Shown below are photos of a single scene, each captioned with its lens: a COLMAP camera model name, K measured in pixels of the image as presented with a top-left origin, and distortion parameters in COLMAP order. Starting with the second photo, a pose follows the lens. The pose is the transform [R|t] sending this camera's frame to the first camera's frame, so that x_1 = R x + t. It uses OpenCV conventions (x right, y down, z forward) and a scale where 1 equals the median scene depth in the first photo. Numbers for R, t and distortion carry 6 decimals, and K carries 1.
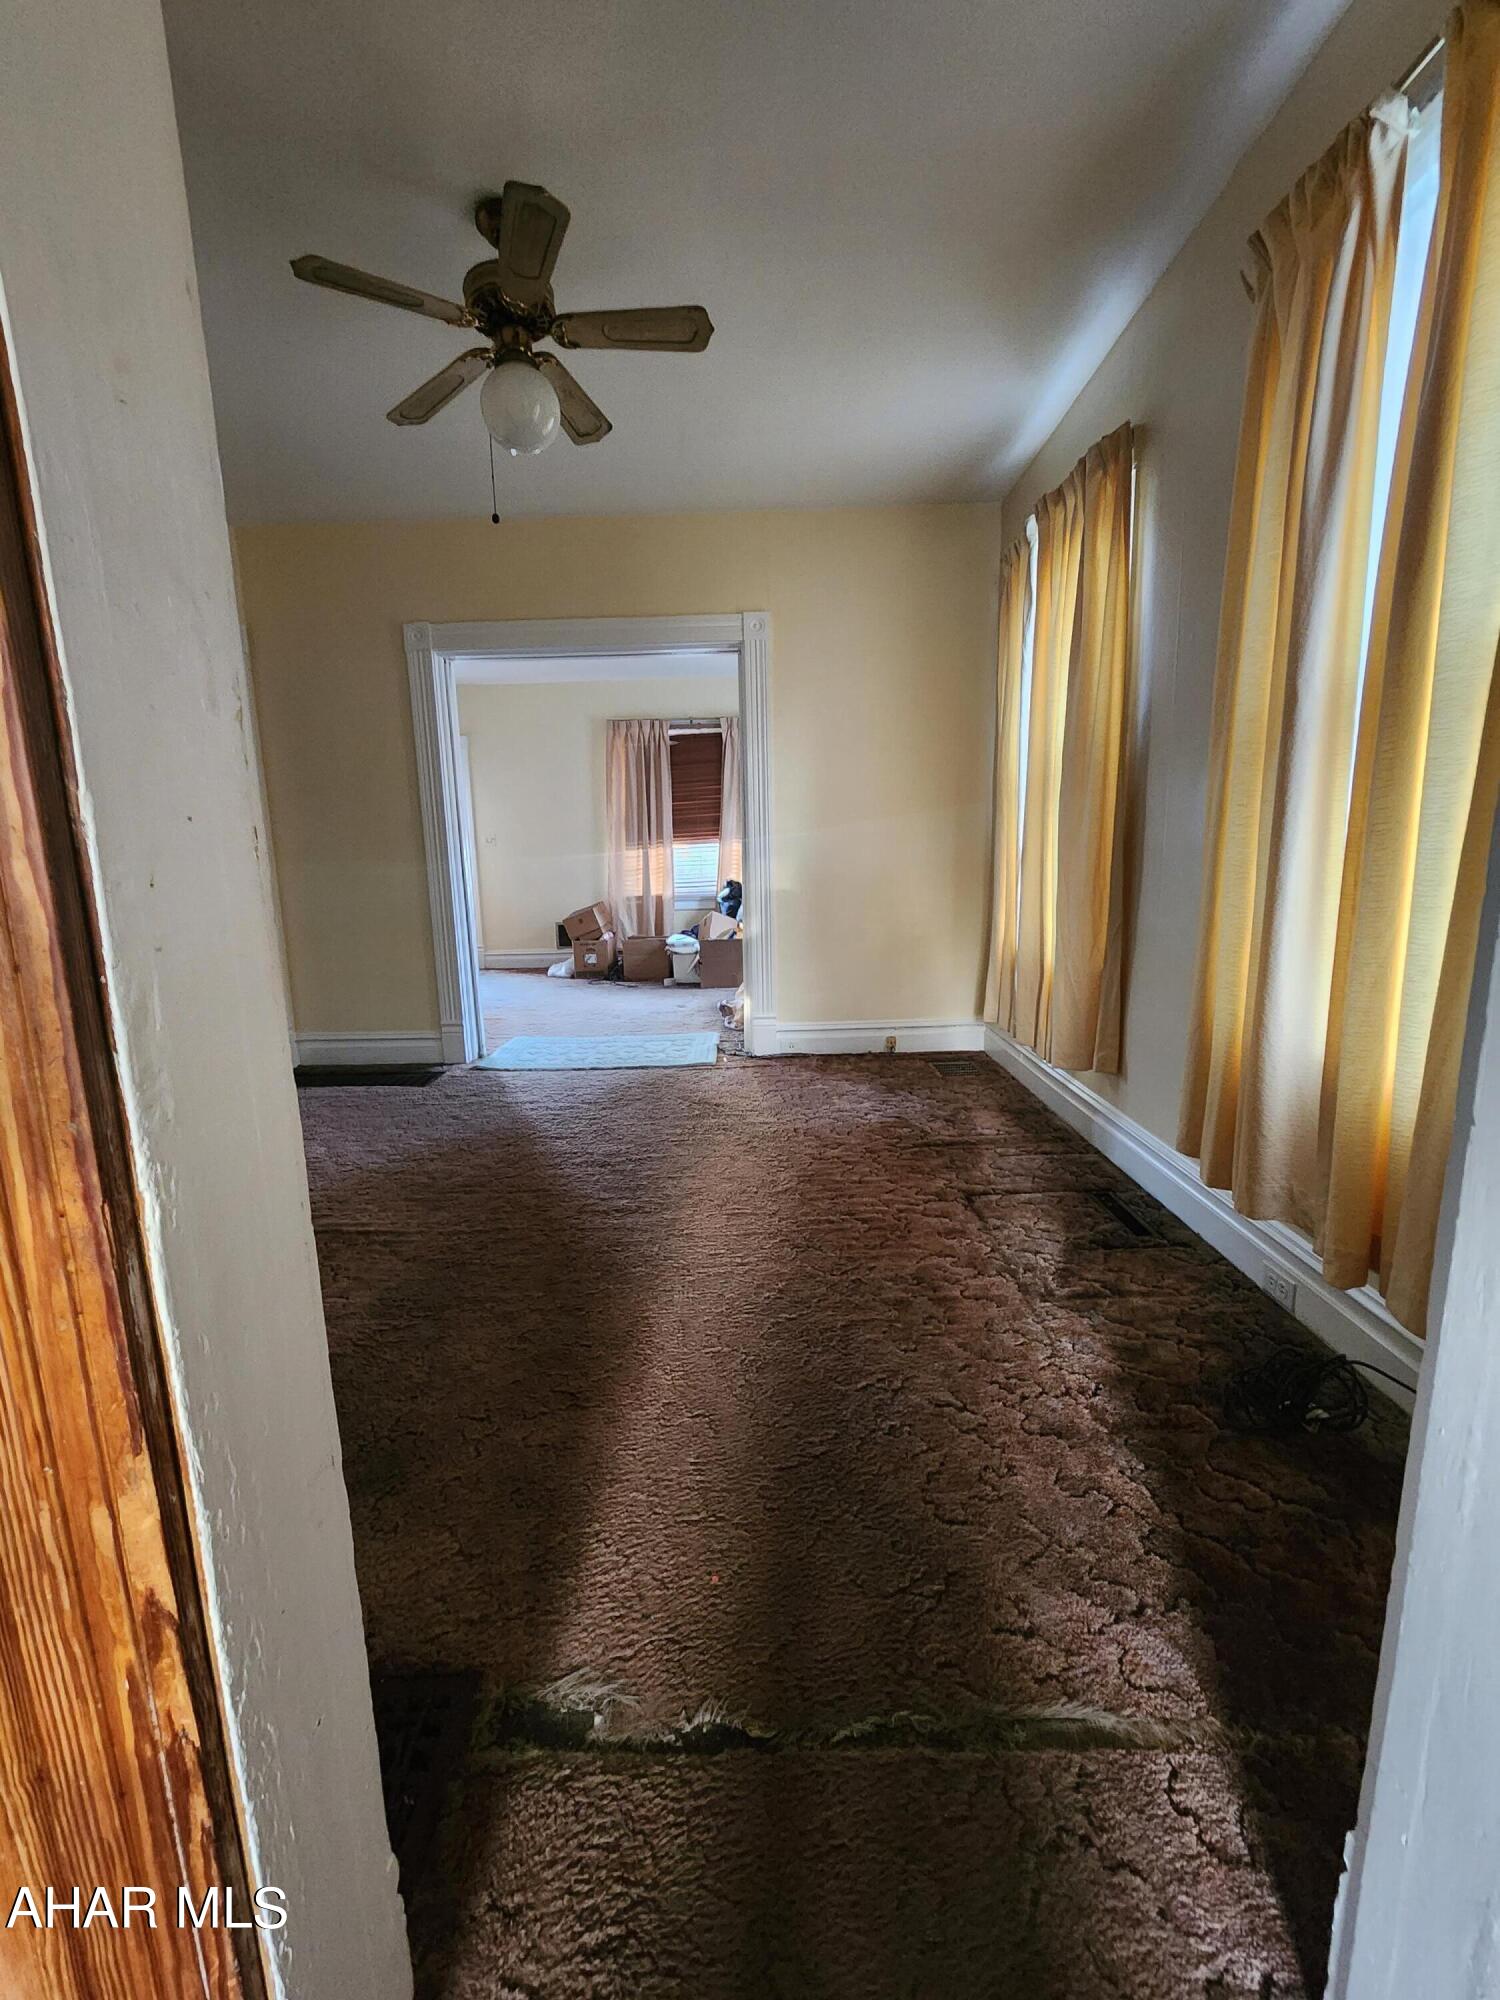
lens RADIAL K [[813.5, 0, 743.9], [0, 813.5, 1003.6], [0, 0, 1]] dist [-0.003817, 0.000140]
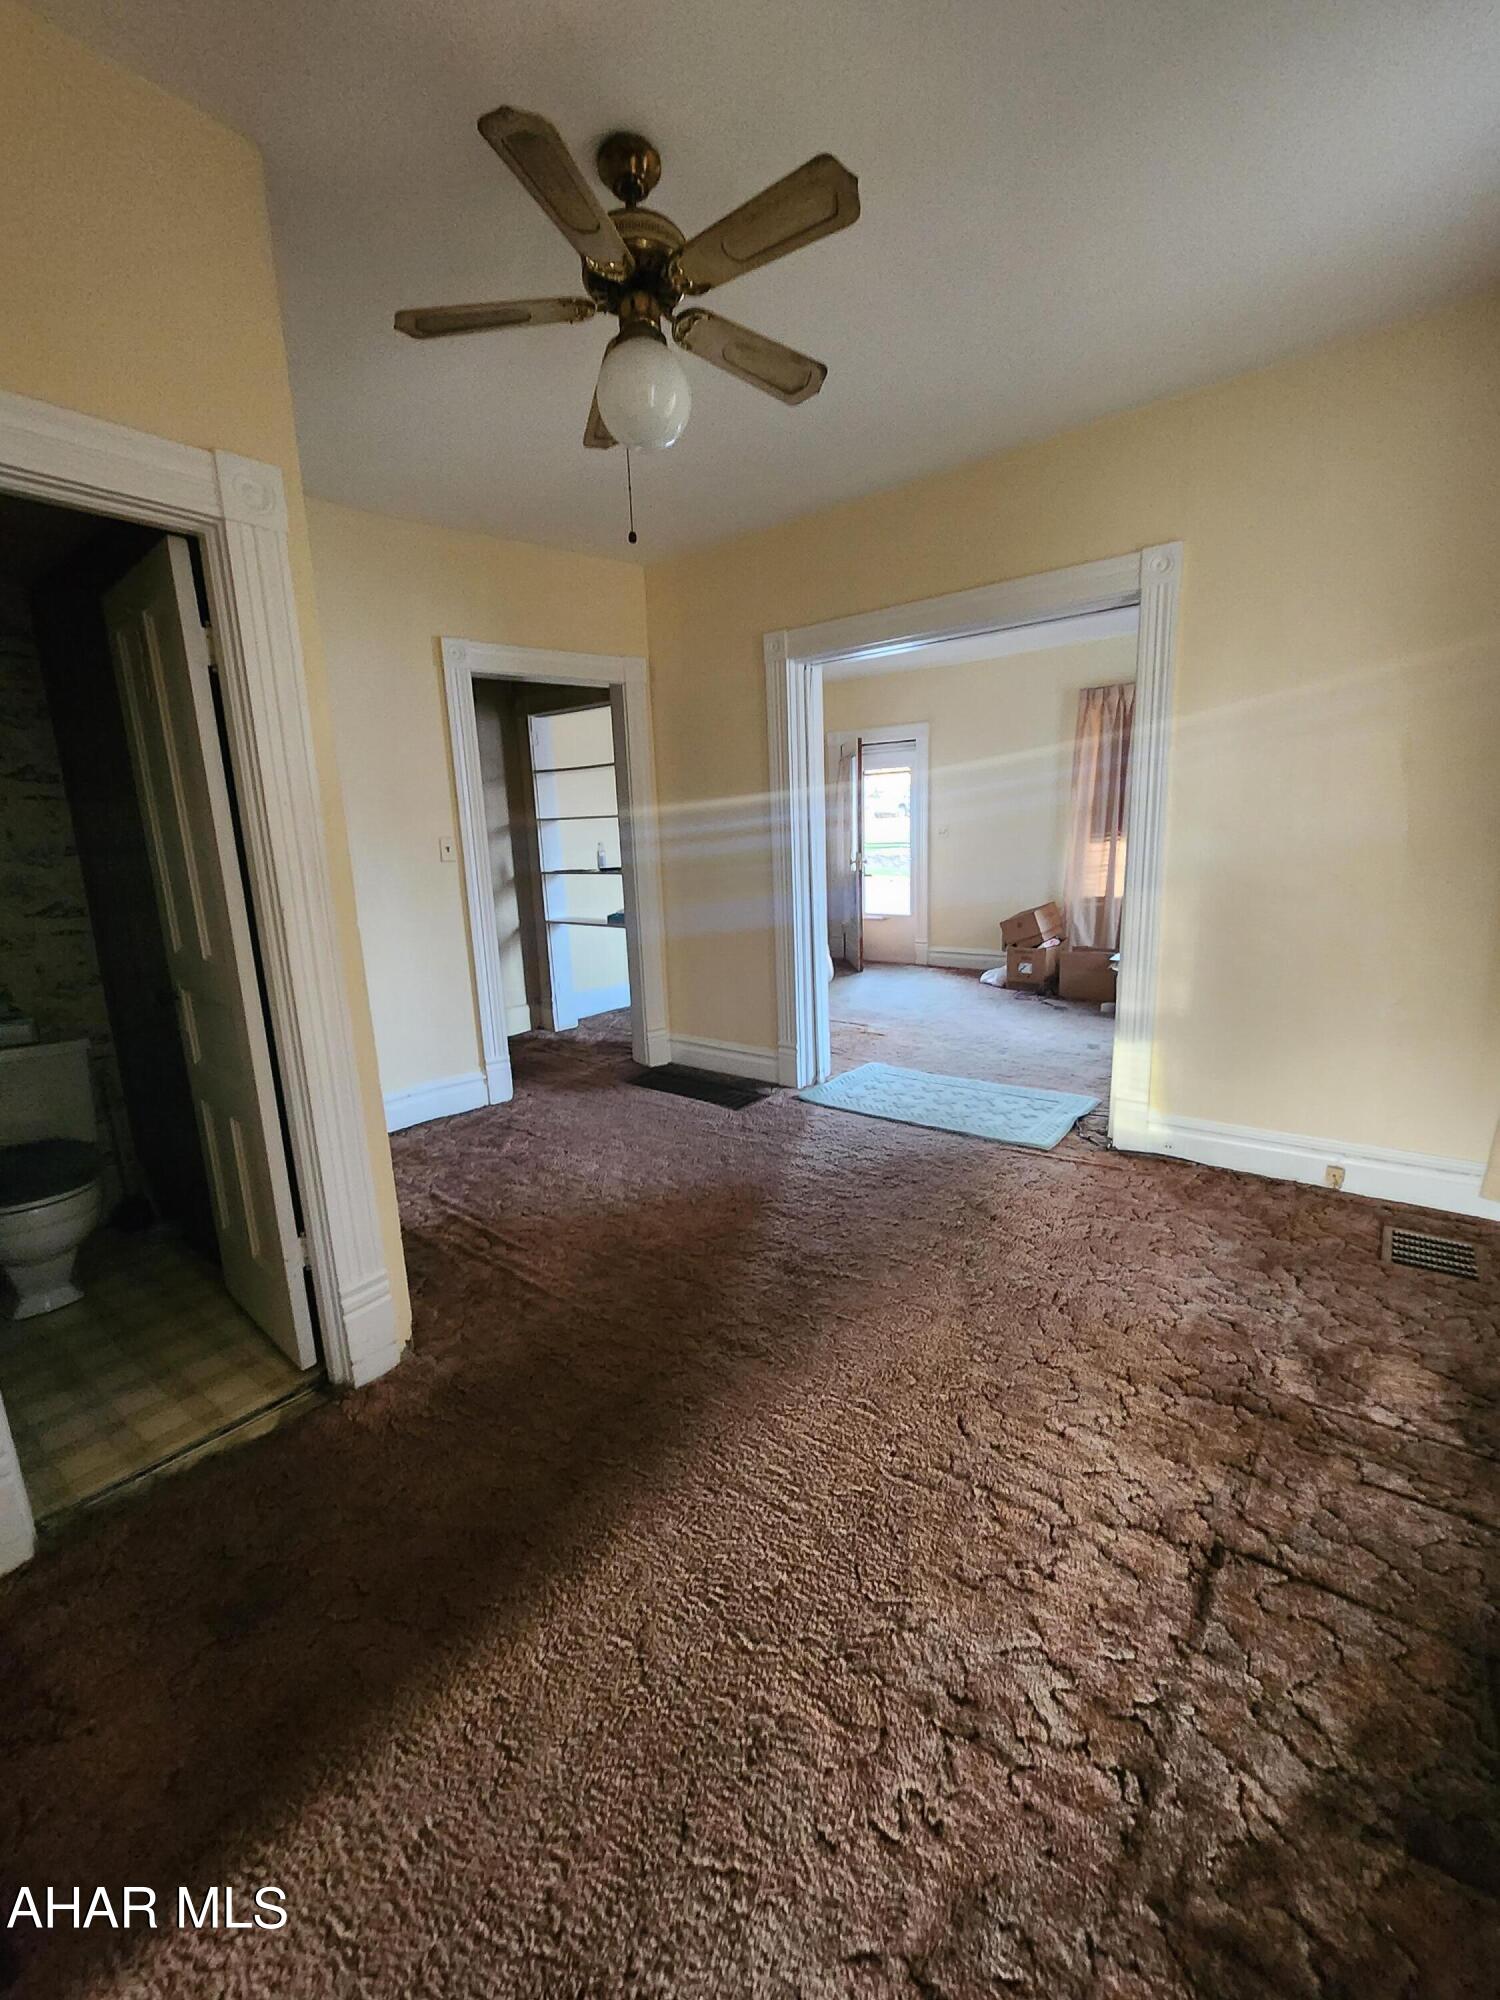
lens RADIAL K [[813.5, 0, 751.0], [0, 813.5, 1002.6], [0, 0, 1]] dist [-0.003817, 0.000140]
pose [[0.795565, 0.117573, -0.594351, 0.201577], [-0.092973, 0.993062, 0.071995, -0.104535], [0.598692, -0.002018, 0.800977, 0.221068]]
